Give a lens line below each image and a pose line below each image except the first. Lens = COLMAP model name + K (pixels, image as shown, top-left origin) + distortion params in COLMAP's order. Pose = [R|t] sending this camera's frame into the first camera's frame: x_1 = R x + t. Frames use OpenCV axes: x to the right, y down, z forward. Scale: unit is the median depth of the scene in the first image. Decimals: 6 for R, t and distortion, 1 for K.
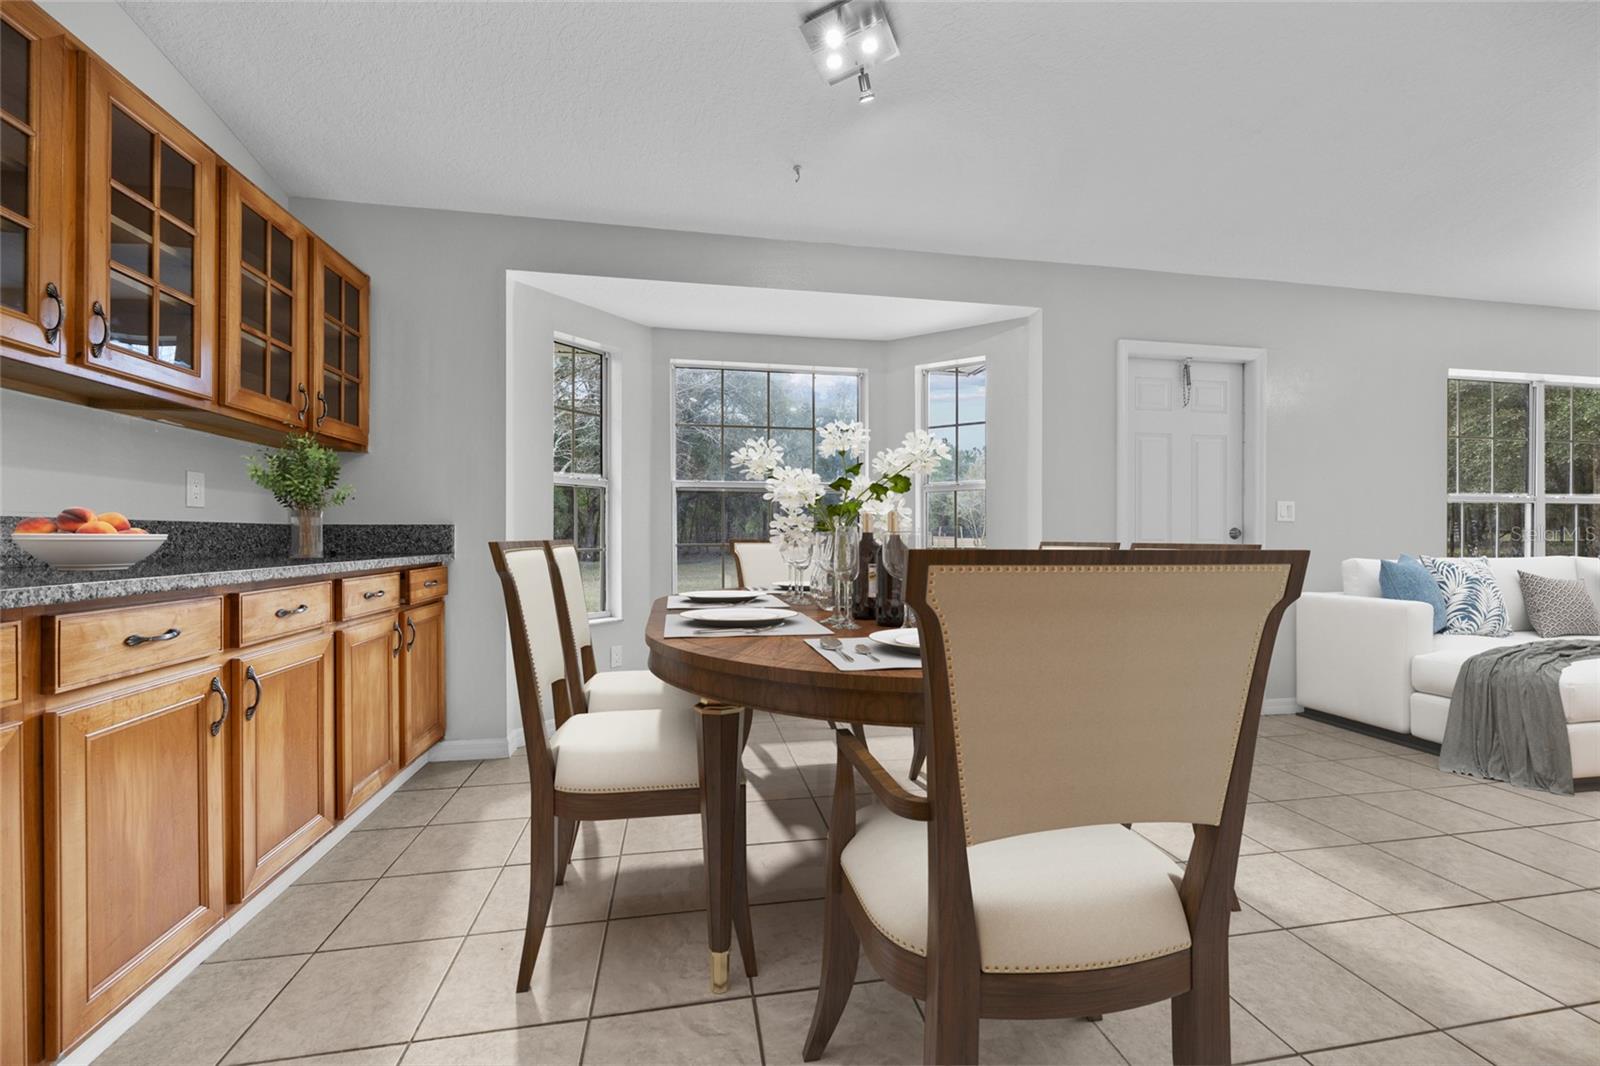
lens RADIAL K [[633.7, 0, 792.6], [0, 633.7, 530.8], [0, 0, 1]] dist [-0.002075, -0.000140]
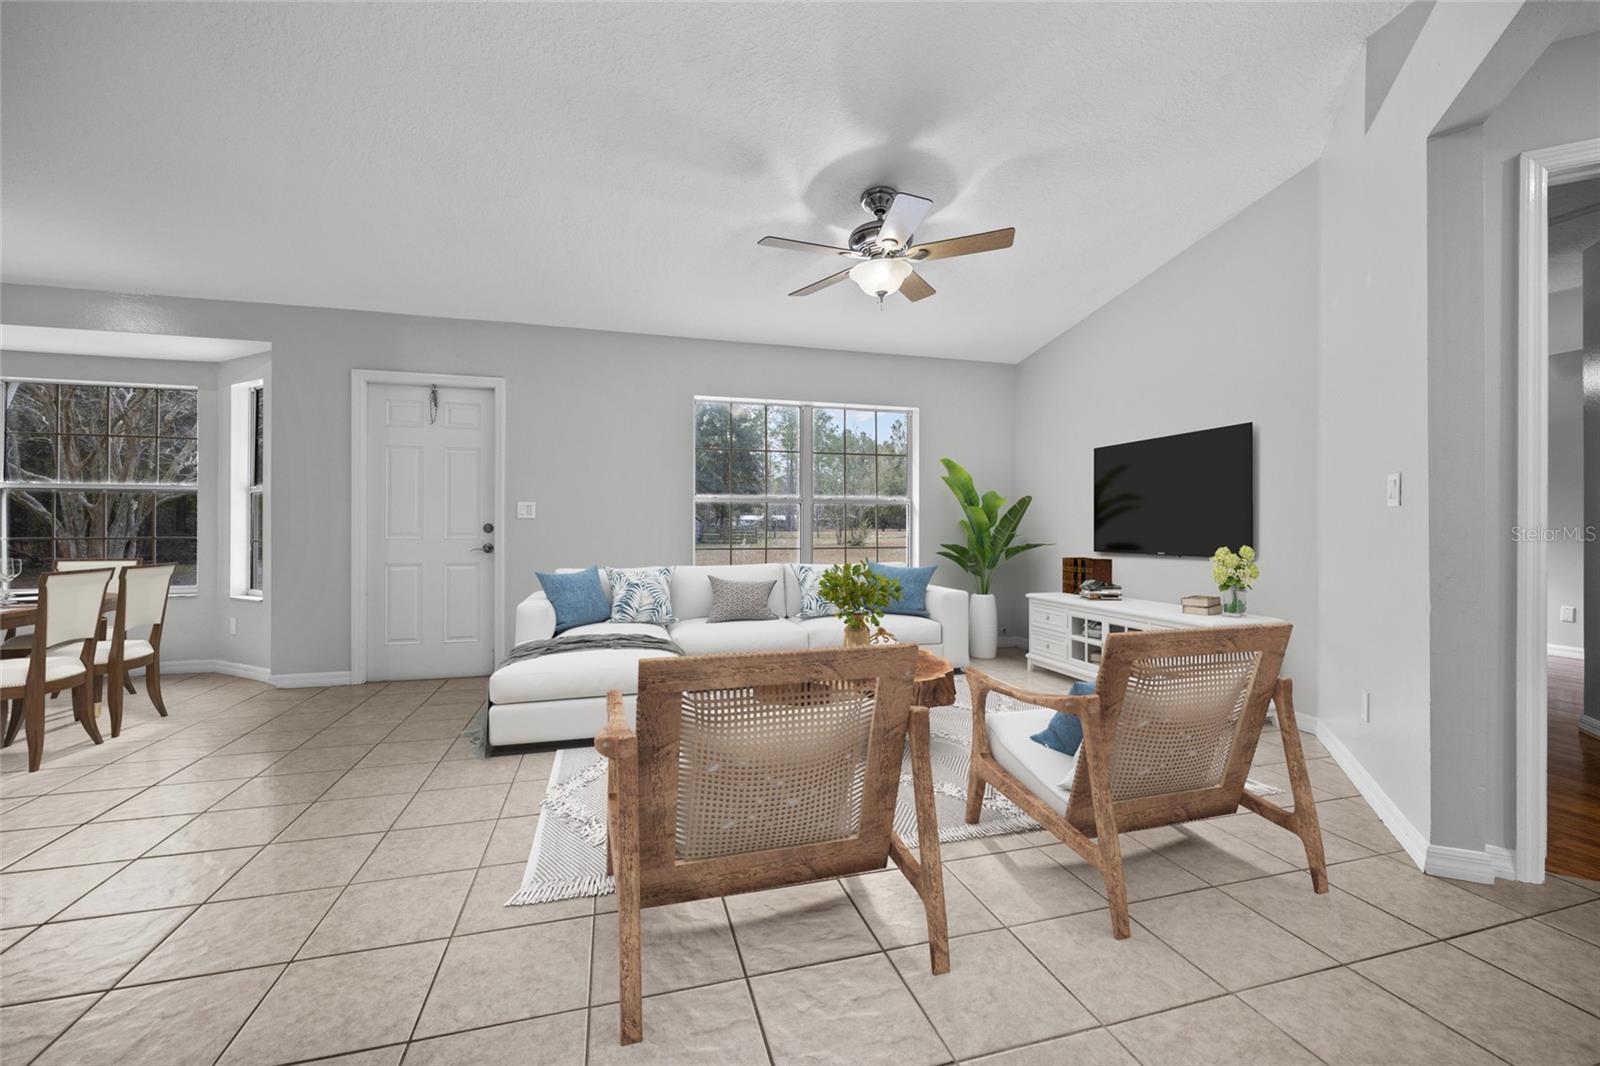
lens RADIAL K [[633.7, 0, 792.6], [0, 633.7, 530.8], [0, 0, 1]] dist [-0.002075, -0.000140]
pose [[0.994818, -0.000158, 0.101674, 1.206369], [-0.002626, 0.999625, 0.027253, -0.026861], [-0.101640, -0.027379, 0.994444, -0.292133]]
